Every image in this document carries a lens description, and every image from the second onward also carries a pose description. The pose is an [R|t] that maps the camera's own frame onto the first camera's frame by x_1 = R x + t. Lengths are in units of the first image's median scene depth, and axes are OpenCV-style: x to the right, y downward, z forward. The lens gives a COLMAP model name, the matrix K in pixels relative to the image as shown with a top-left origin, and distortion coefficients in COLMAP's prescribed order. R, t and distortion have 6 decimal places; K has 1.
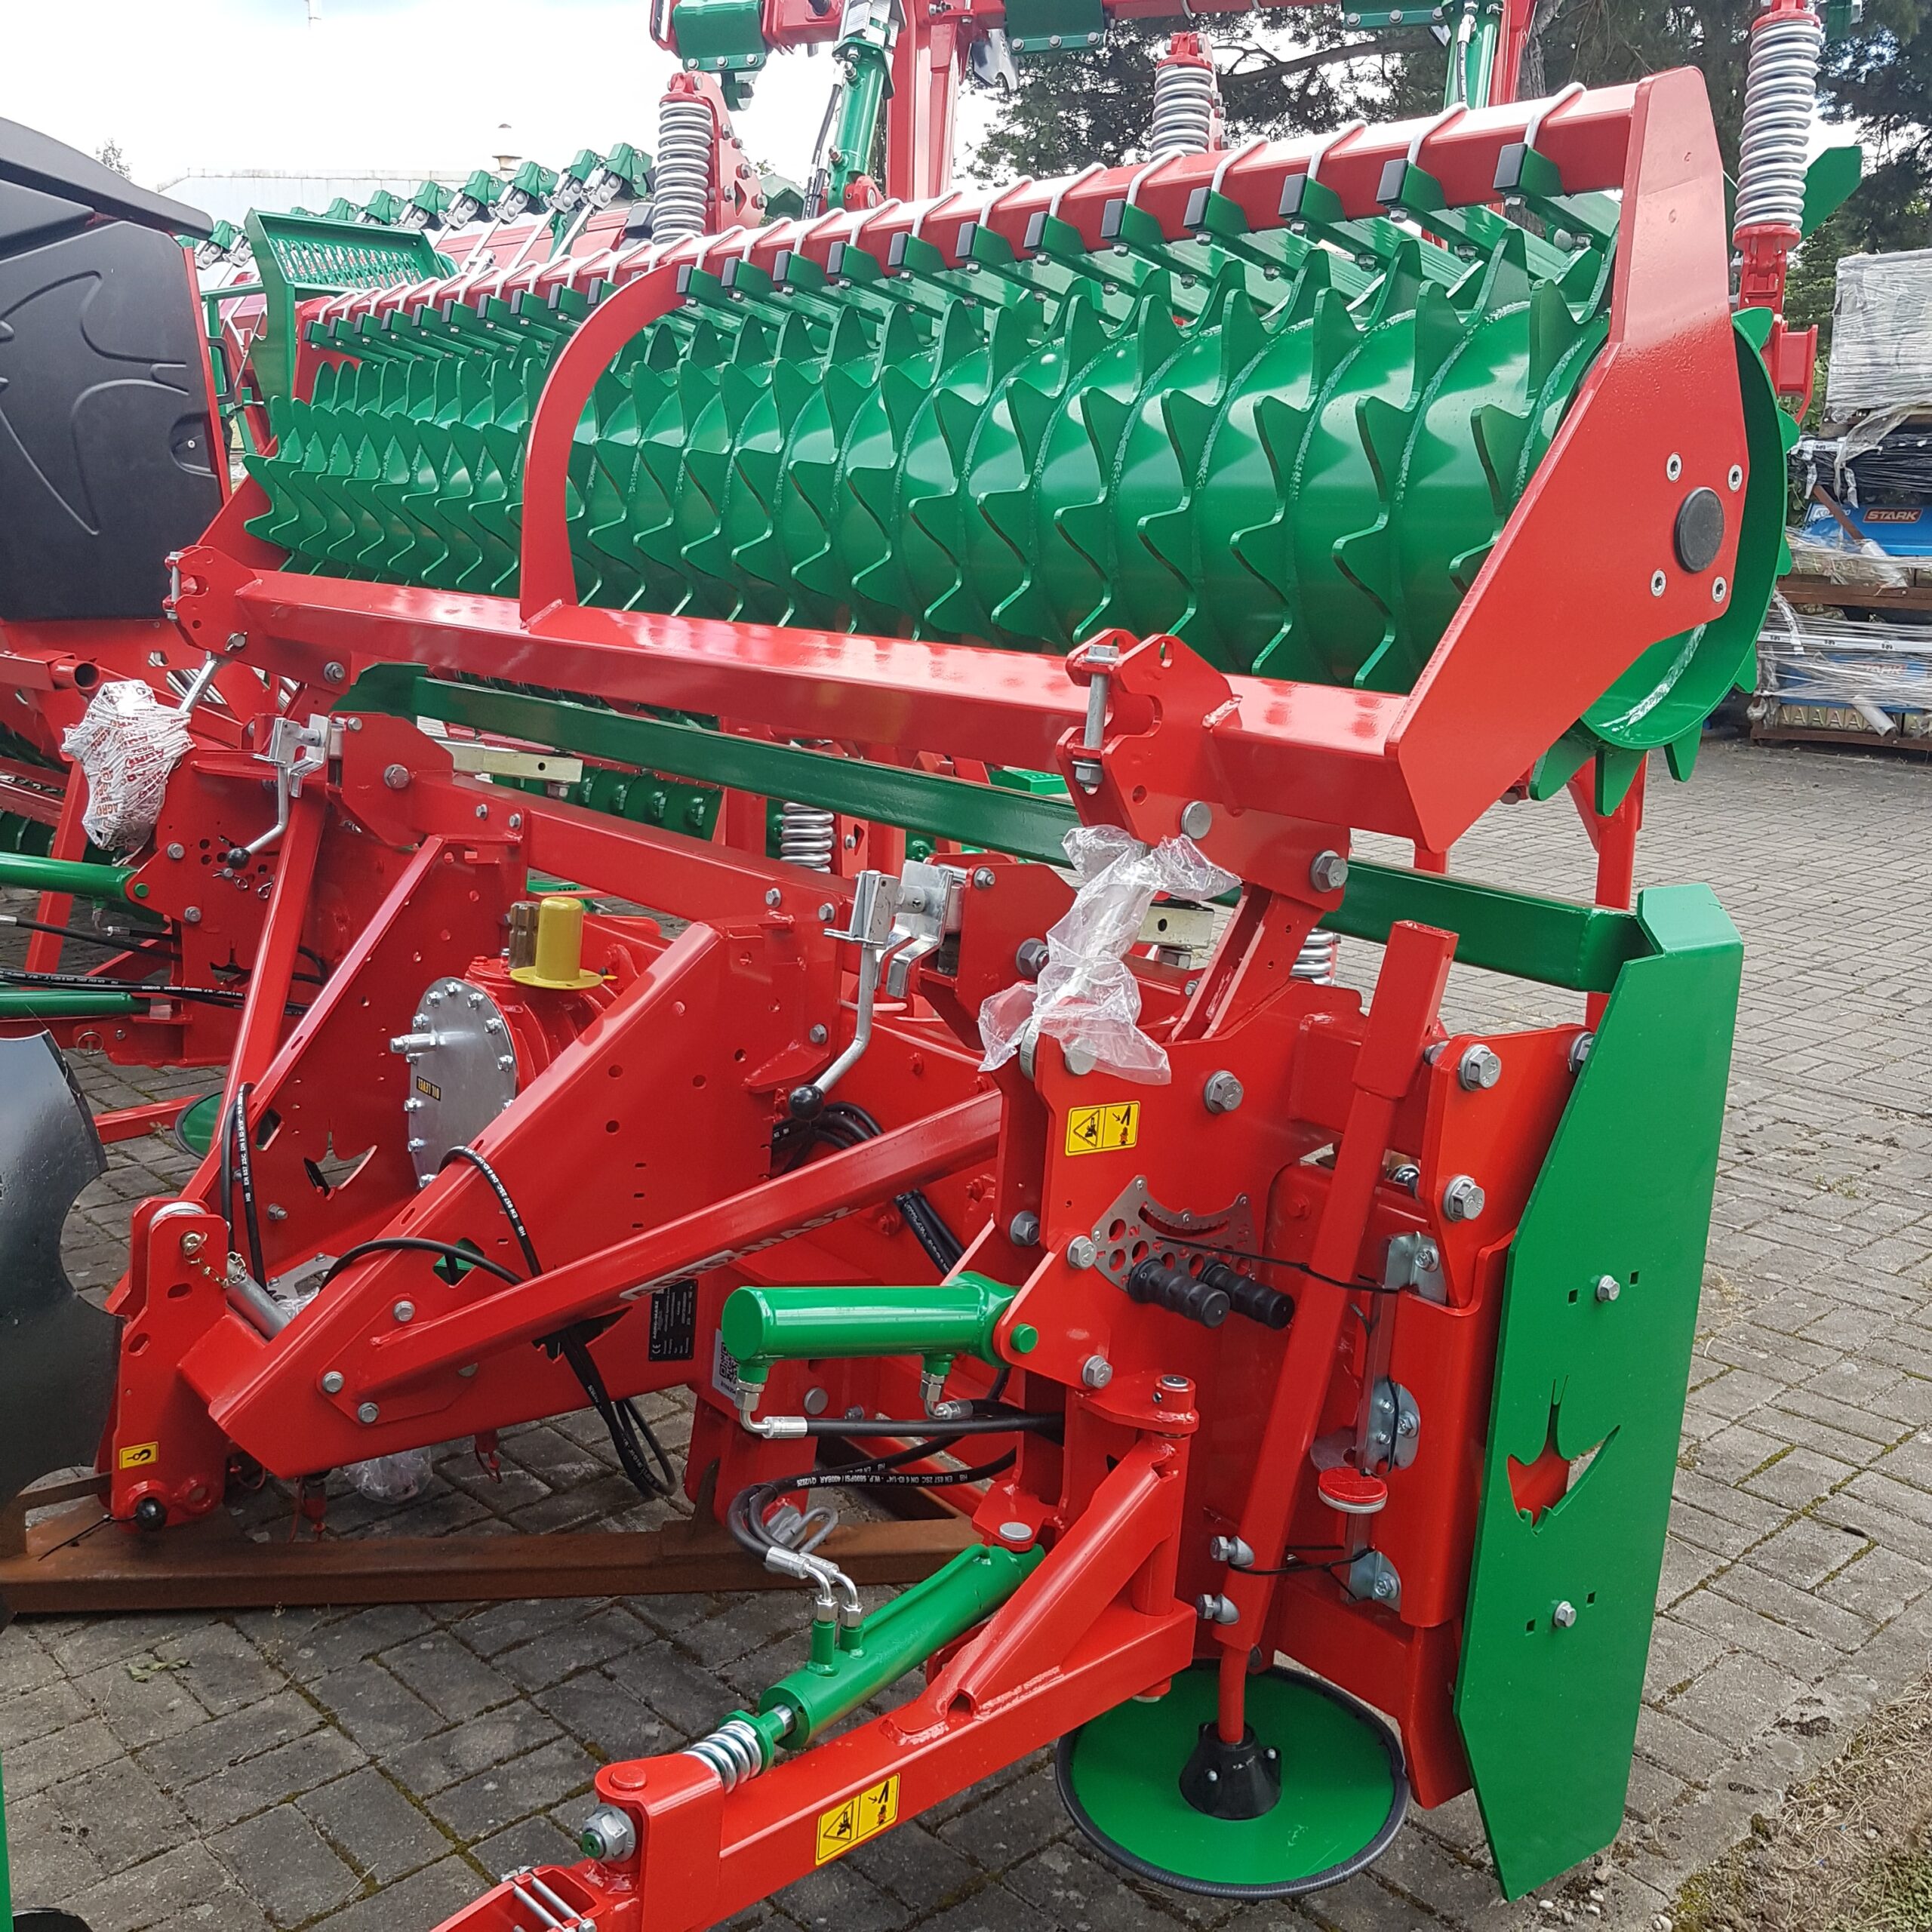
lens RADIAL K [[2005.2, 0, 917.9], [0, 2005.2, 1000.8], [0, 0, 1]] dist [-0.016003, 0.012804]
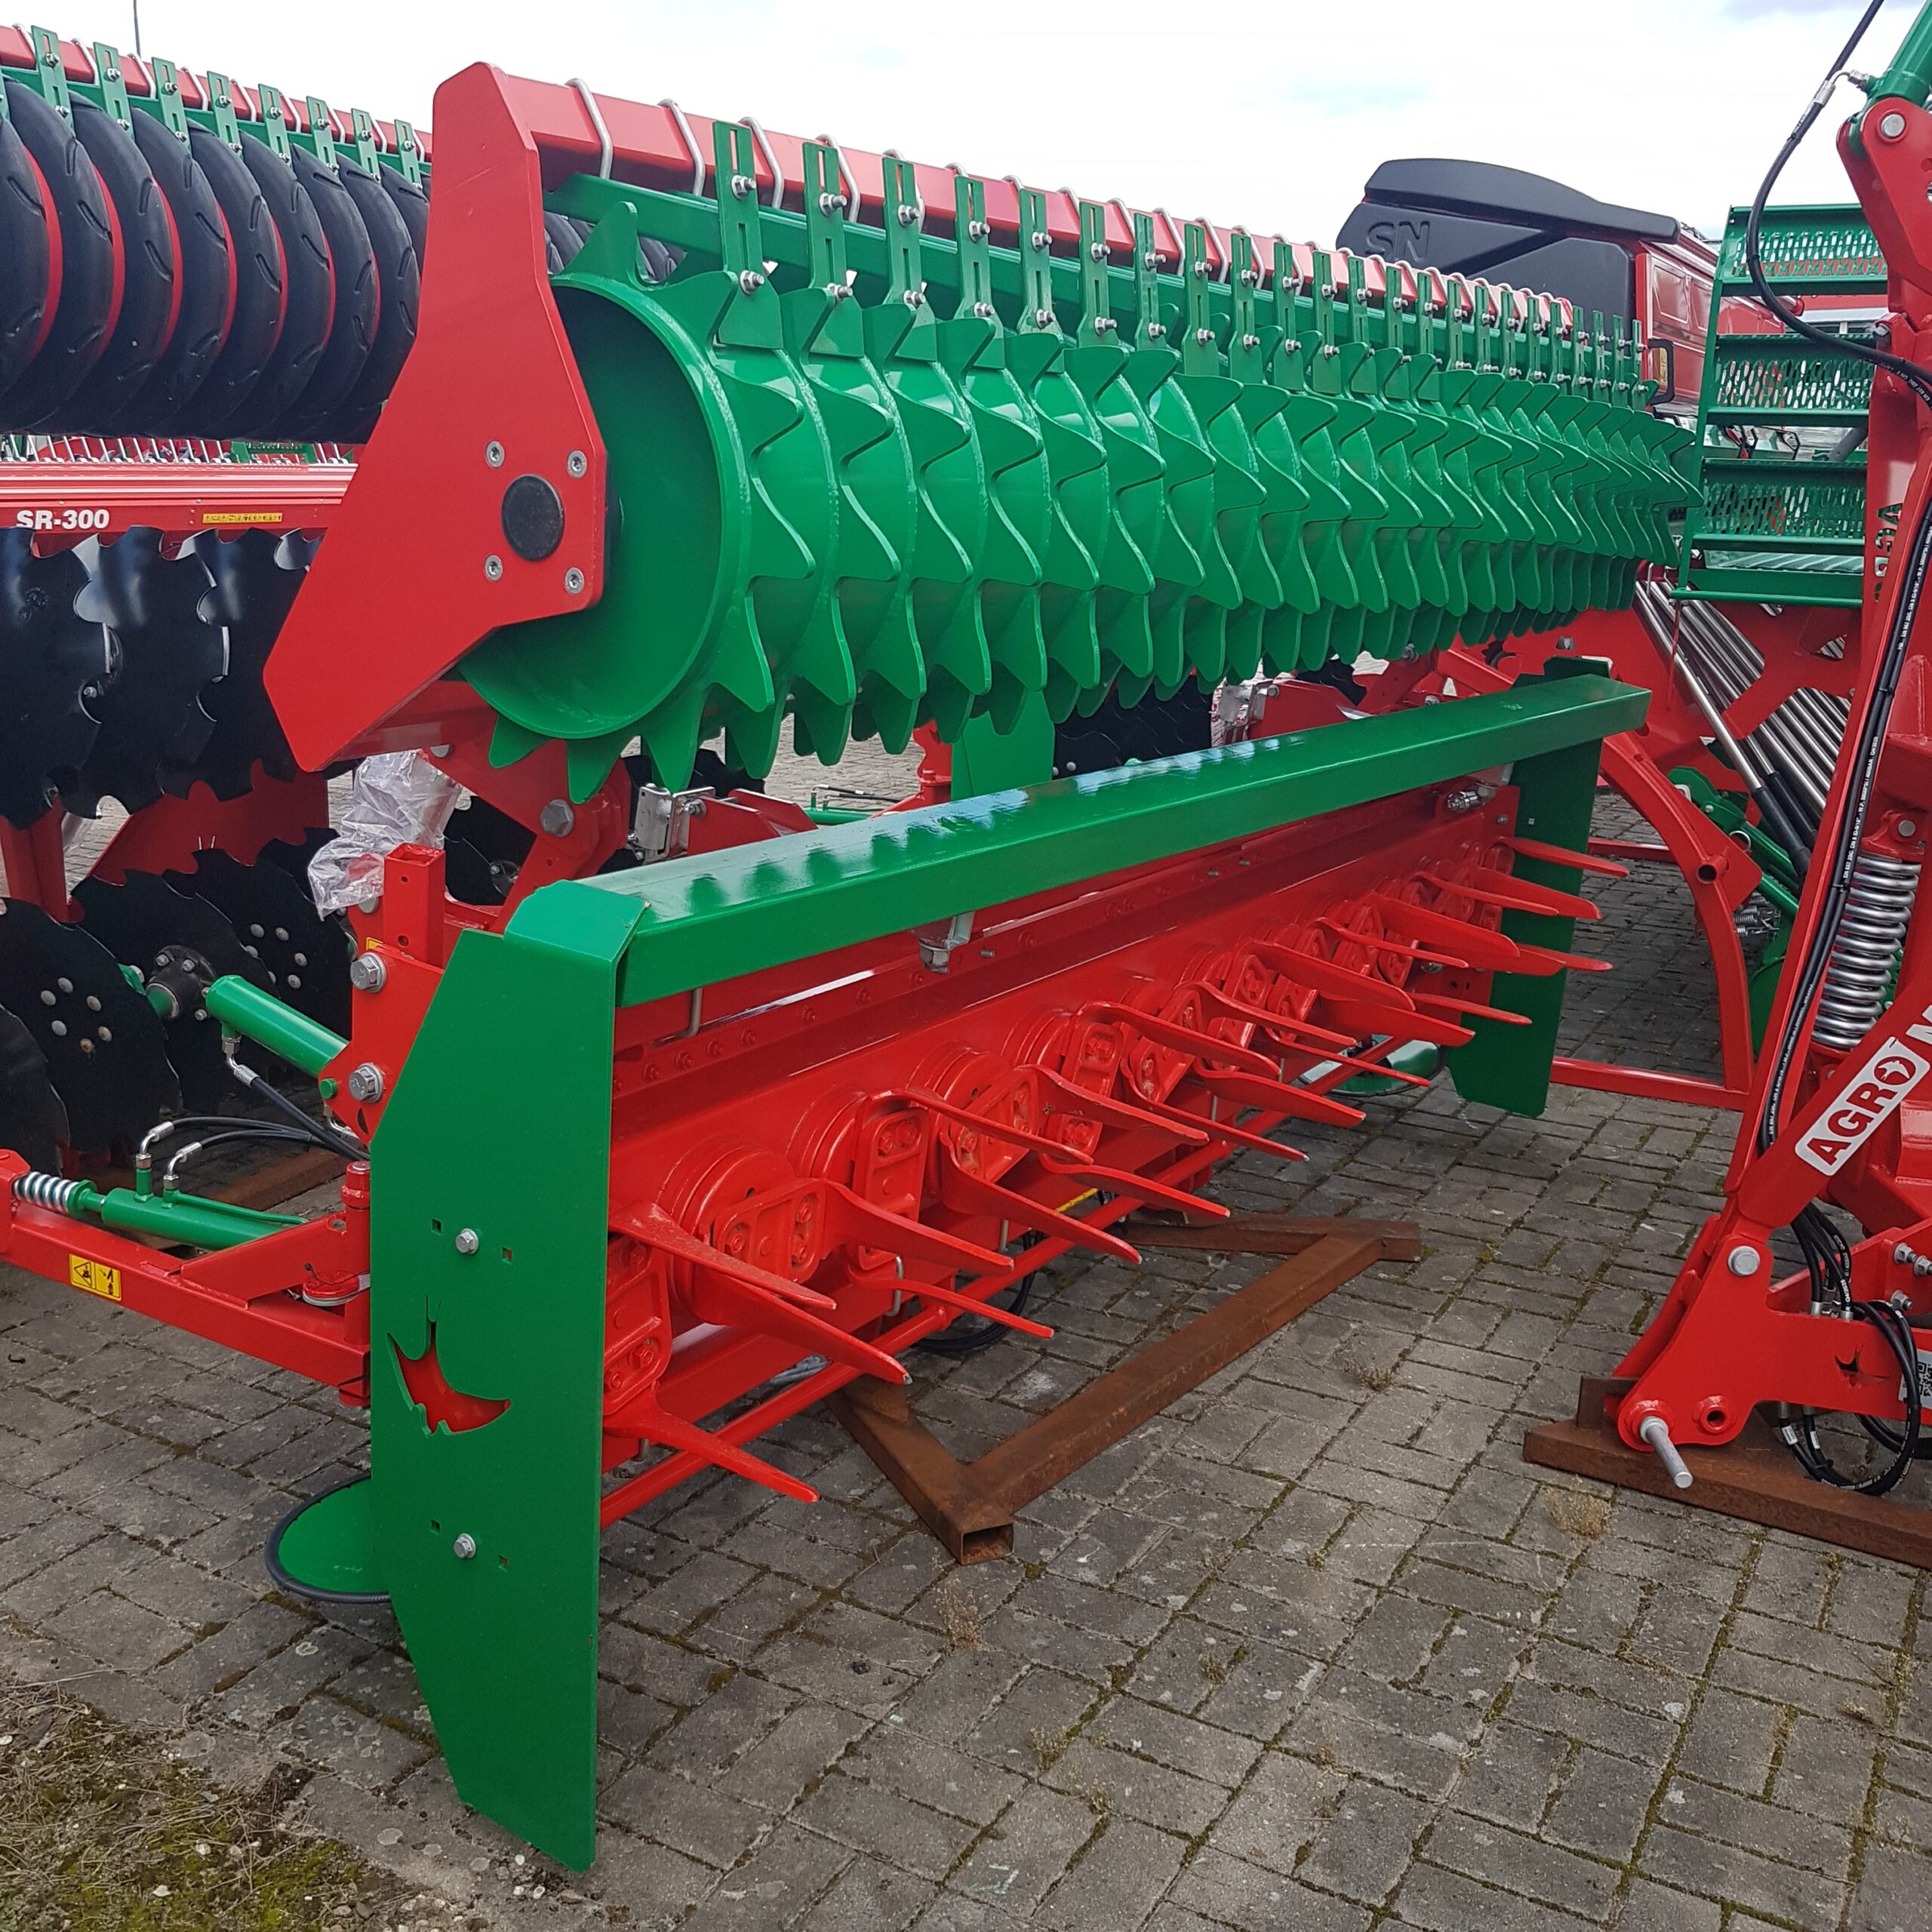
lens RADIAL K [[2012.4, 0, 895.0], [0, 2012.4, 959.5], [0, 0, 1]] dist [0.020221, -0.122857]
pose [[0.283650, 0.223550, -0.932506, 1.136011], [-0.241408, 0.957774, 0.156176, -0.179694], [0.928044, 0.180815, 0.325639, 0.707385]]
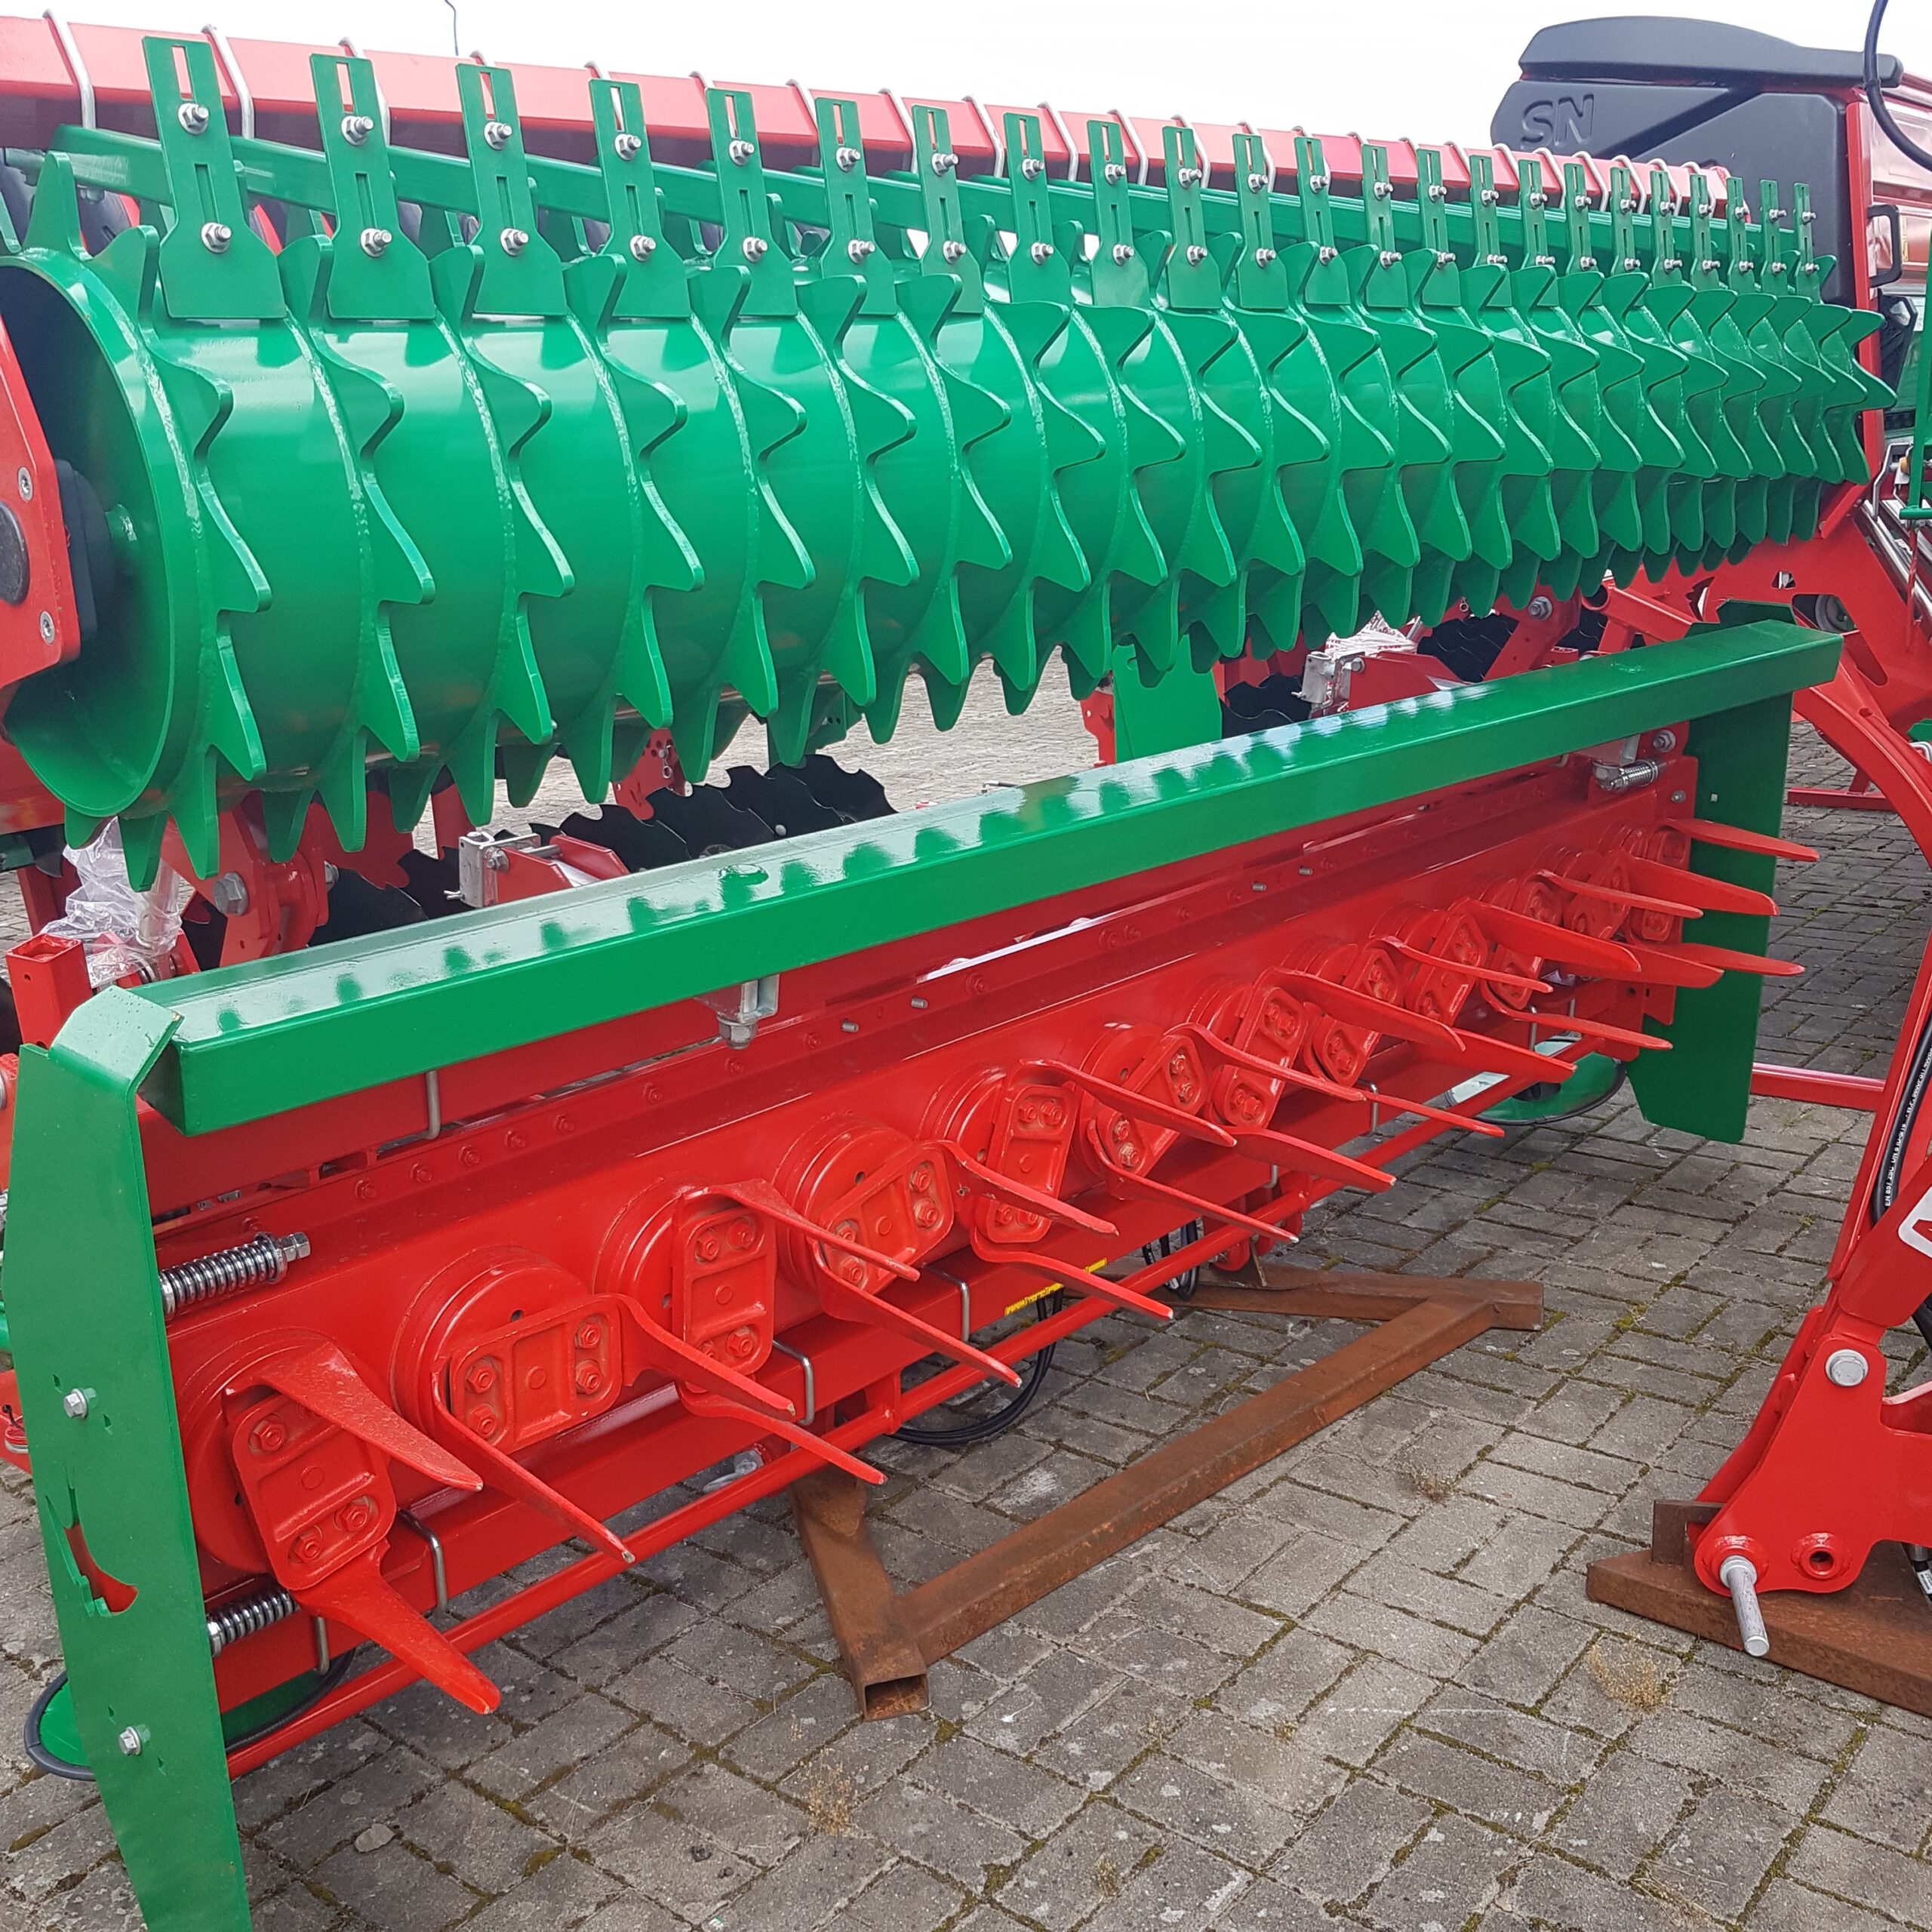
lens RADIAL K [[1999.9, 0, 919.3], [0, 1999.9, 1006.7], [0, 0, 1]] dist [-0.001626, -0.014495]
pose [[0.116352, 0.251085, -0.960947, 1.007882], [-0.174800, 0.957593, 0.229043, -0.248924], [0.977705, 0.141324, 0.155307, 1.017104]]
